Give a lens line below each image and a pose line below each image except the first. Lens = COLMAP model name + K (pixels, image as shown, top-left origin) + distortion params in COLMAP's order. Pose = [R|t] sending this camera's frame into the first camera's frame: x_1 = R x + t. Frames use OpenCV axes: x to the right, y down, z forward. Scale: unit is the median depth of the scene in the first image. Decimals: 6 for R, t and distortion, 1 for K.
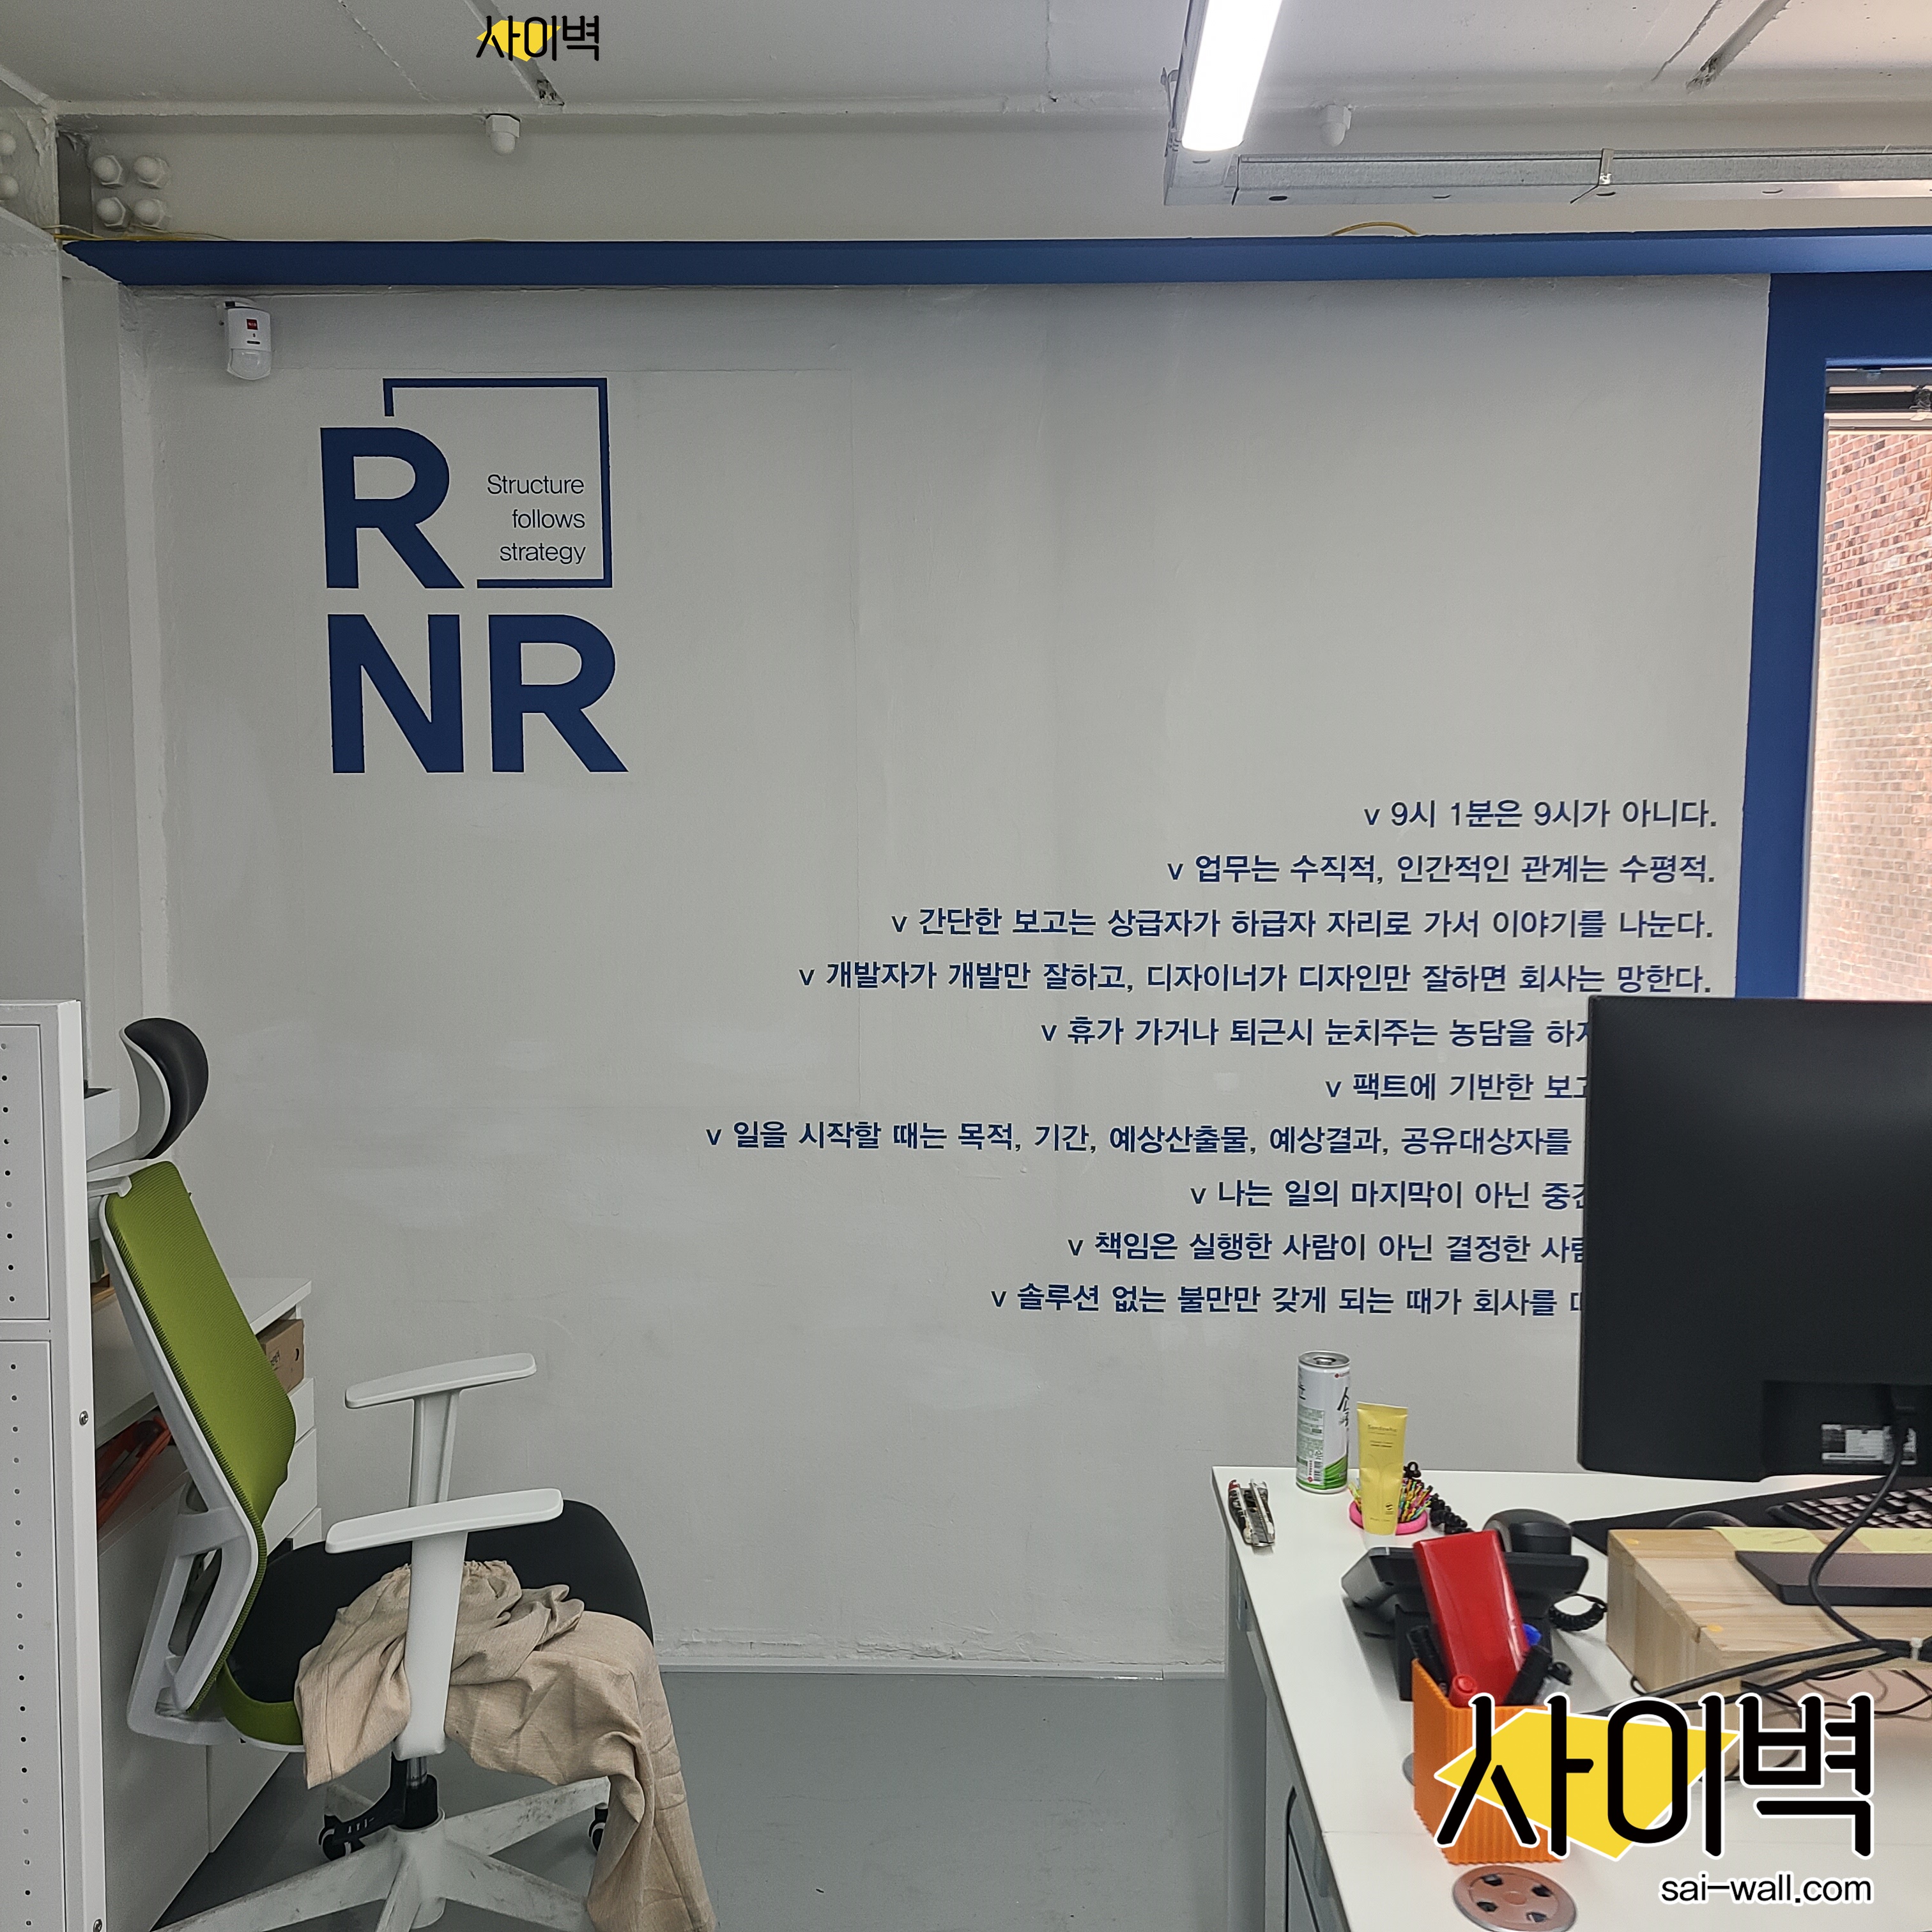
lens RADIAL K [[1992.6, 0, 967.5], [0, 1992.6, 960.4], [0, 0, 1]] dist [0.052813, 0.000000]
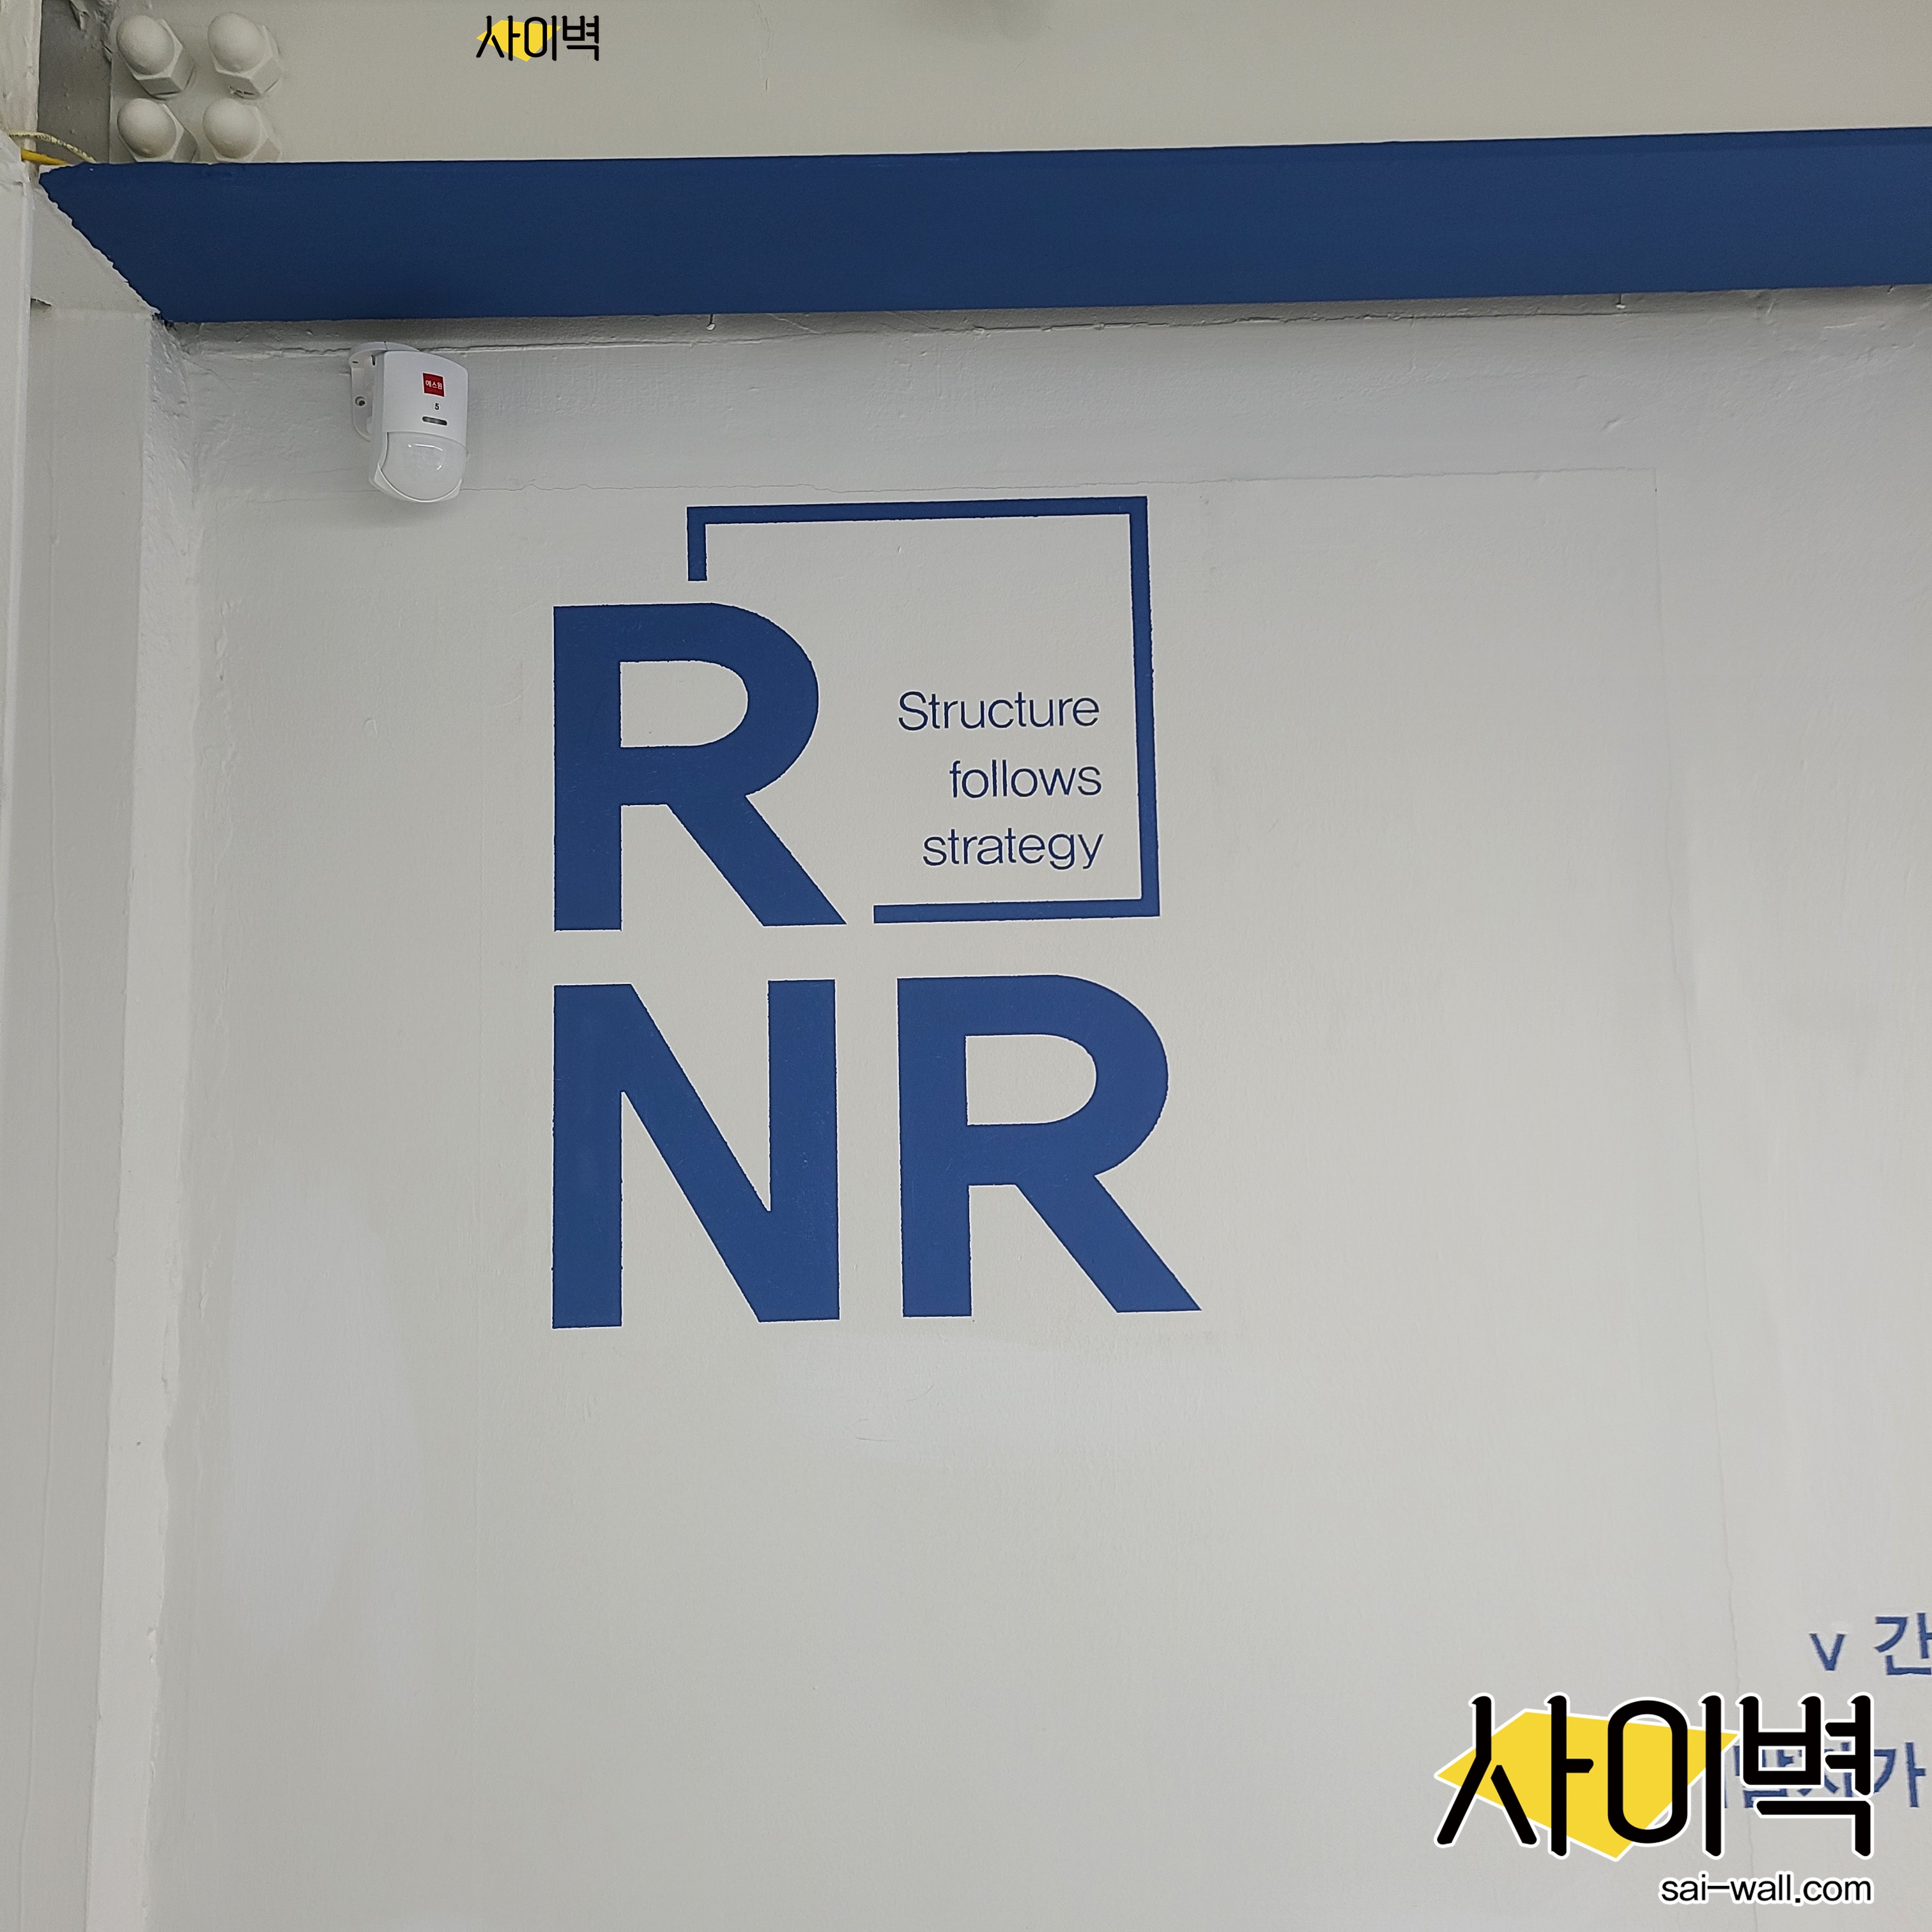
lens RADIAL K [[1992.6, 0, 964.4], [0, 1992.6, 968.0], [0, 0, 1]] dist [0.052813, 0.000000]
pose [[0.999518, -0.016756, 0.026132, -0.236492], [0.021682, 0.979267, -0.201412, -0.081072], [-0.022215, 0.201881, 0.979158, 0.544191]]
